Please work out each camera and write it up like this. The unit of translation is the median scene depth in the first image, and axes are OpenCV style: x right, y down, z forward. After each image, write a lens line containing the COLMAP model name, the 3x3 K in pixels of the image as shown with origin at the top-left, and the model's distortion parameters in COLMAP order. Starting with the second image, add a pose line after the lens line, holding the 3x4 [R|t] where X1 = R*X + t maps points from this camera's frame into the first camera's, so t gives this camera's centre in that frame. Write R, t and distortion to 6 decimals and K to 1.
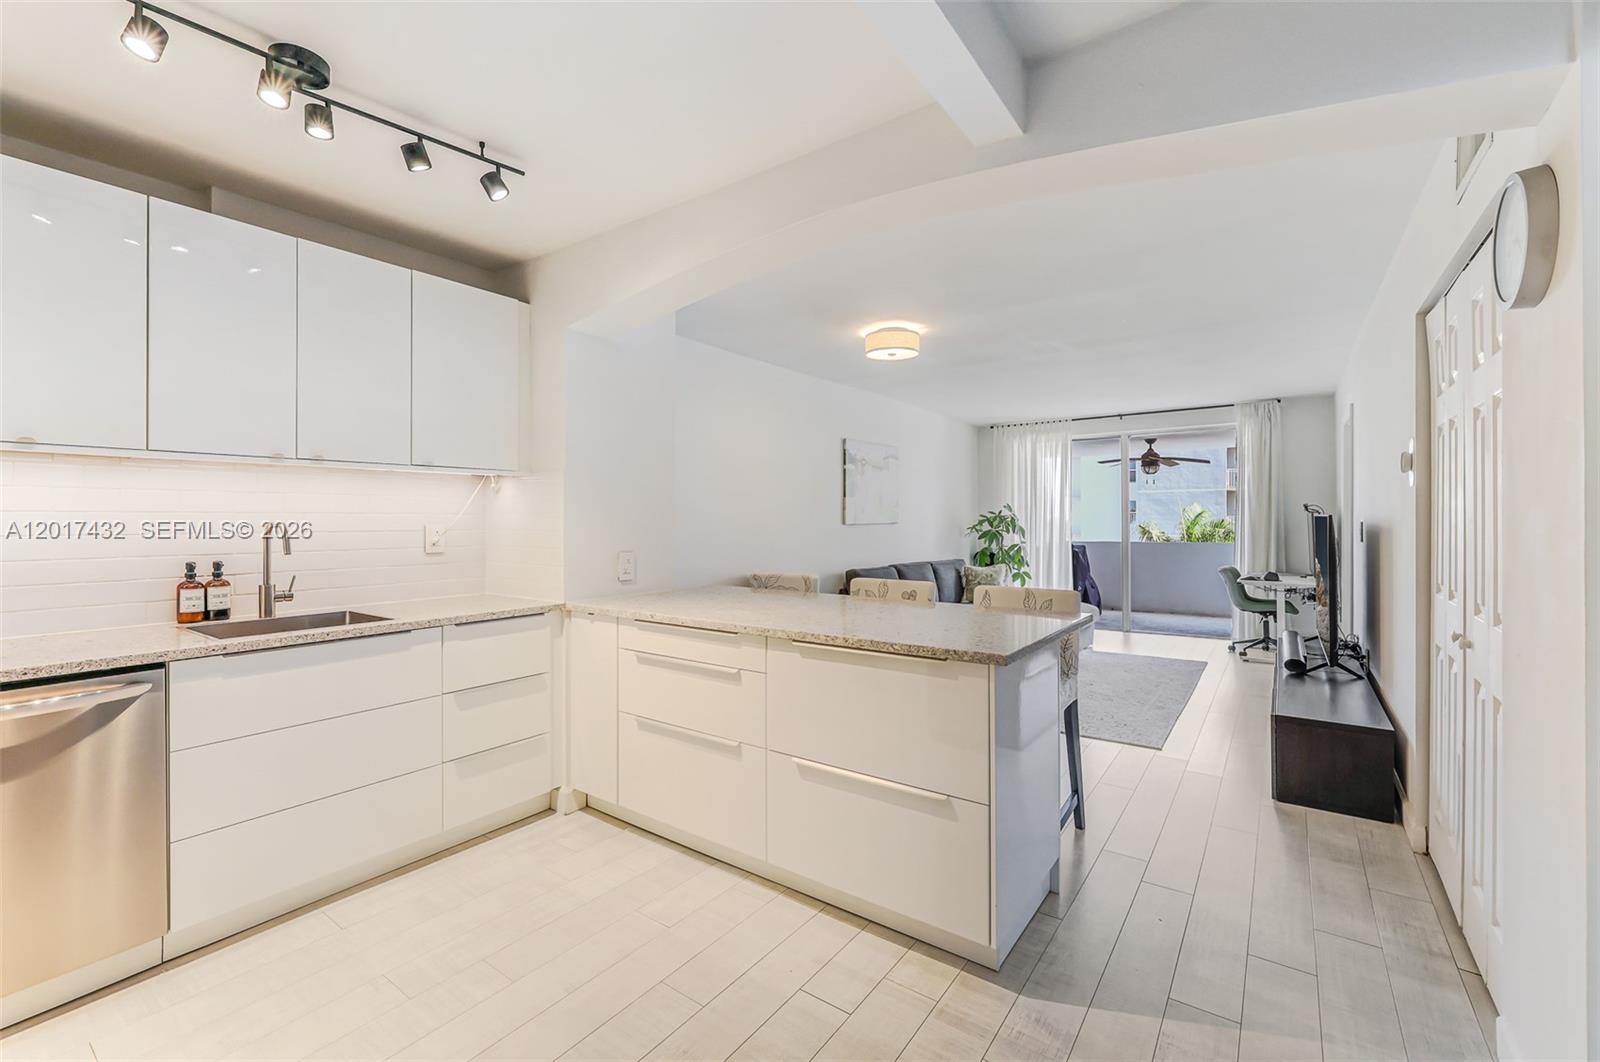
lens RADIAL K [[677.2, 0, 781.0], [0, 677.2, 521.9], [0, 0, 1]] dist [-0.000984, 0.000009]
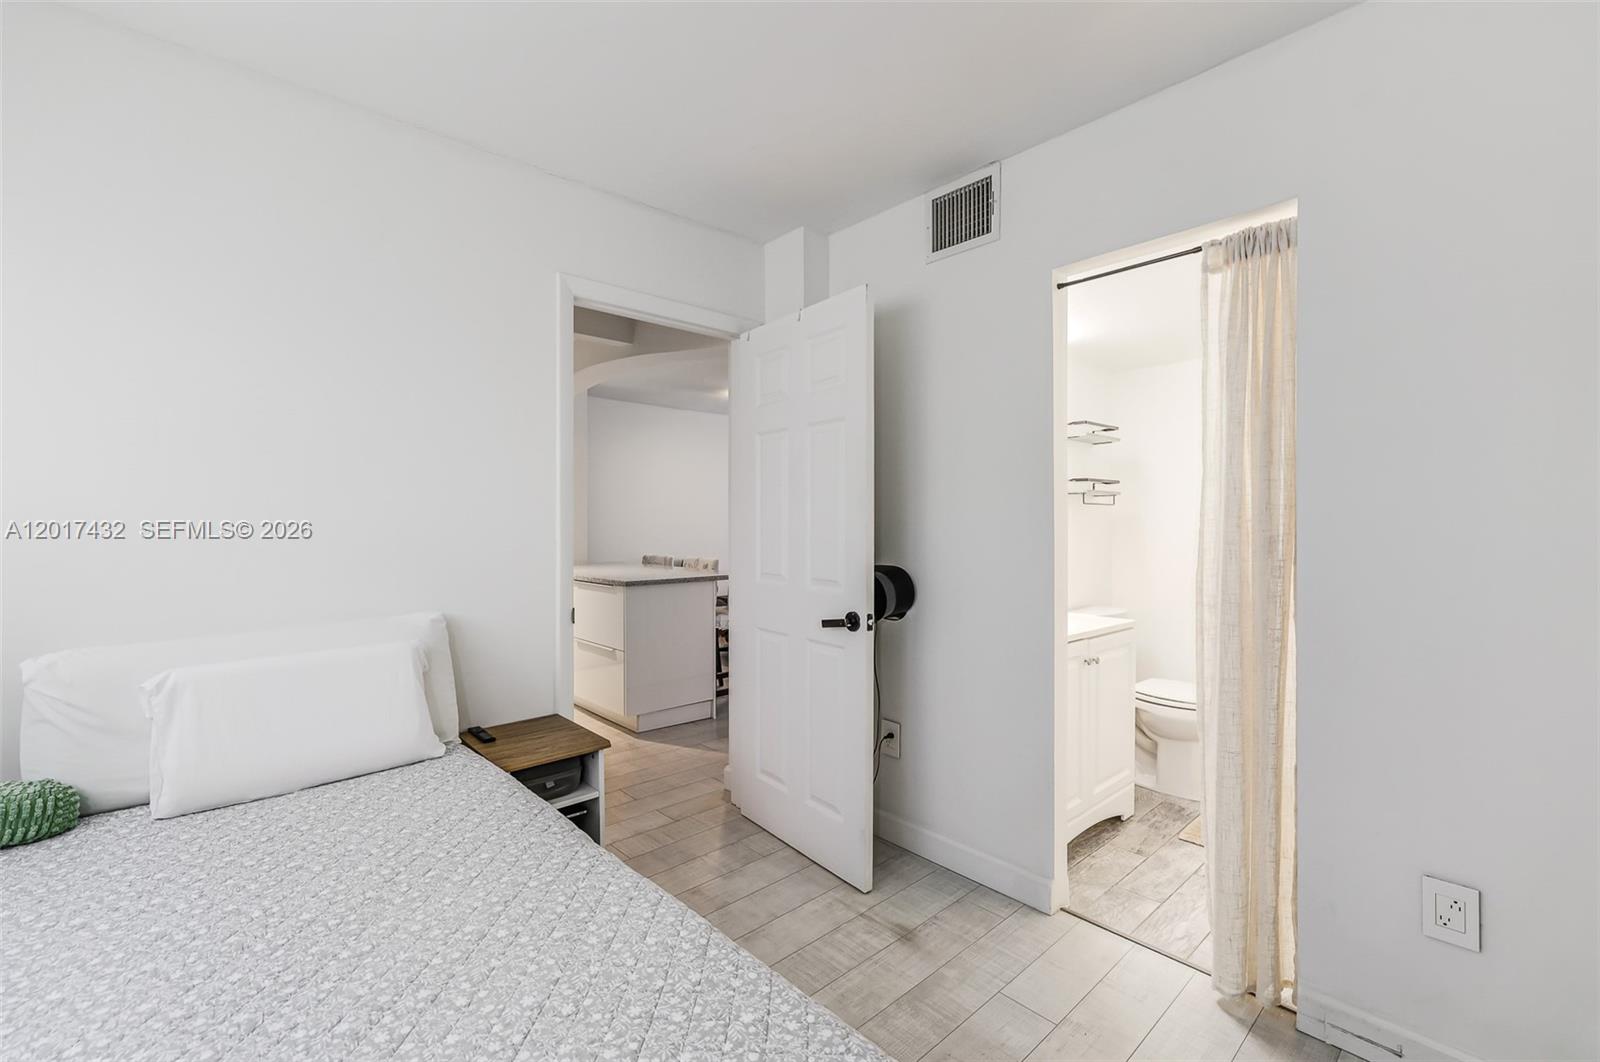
lens RADIAL K [[678.5, 0, 781.5], [0, 678.5, 527.7], [0, 0, 1]] dist [-0.000656, 0.000278]
pose [[0.978249, 0.001769, -0.207425, 0.853654], [-0.001032, 0.999993, 0.003661, 0.007299], [0.207430, -0.003368, 0.978244, -0.701990]]
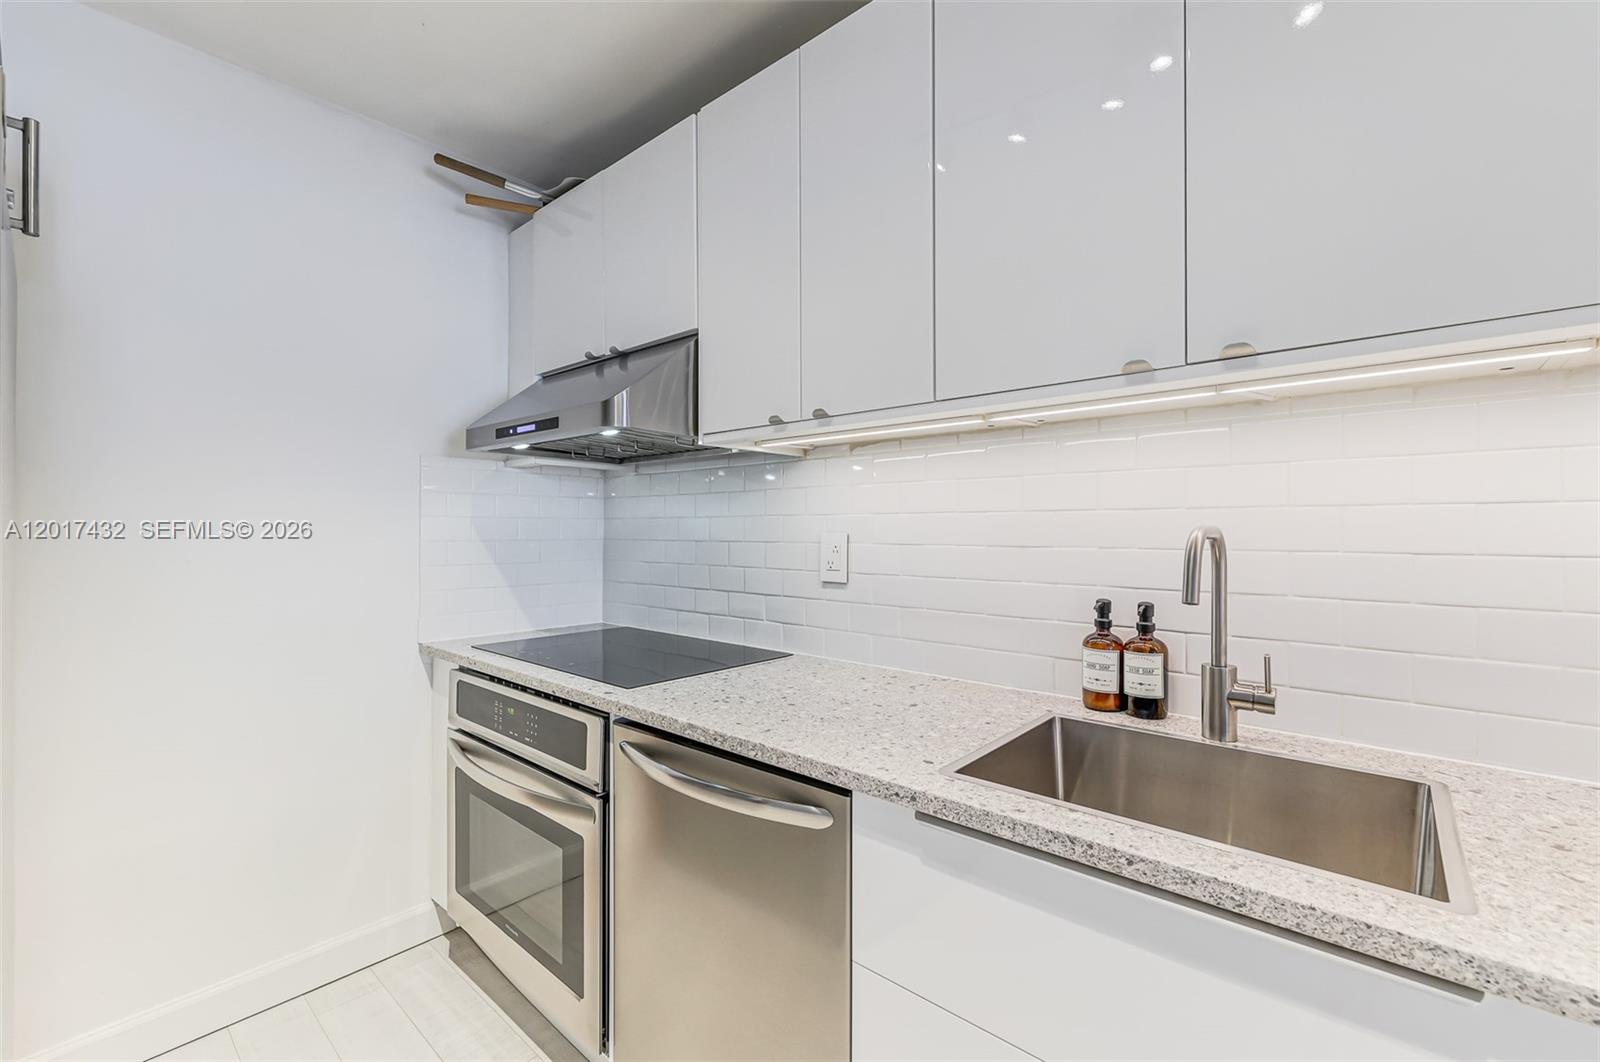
lens RADIAL K [[675.4, 0, 783.1], [0, 675.4, 527.0], [0, 0, 1]] dist [0.001594, 0.000480]
pose [[-0.094427, -0.009477, -0.995487, -0.265131], [-0.006696, 0.999938, -0.008884, 0.006004], [0.995509, 0.005827, -0.094485, 0.706421]]
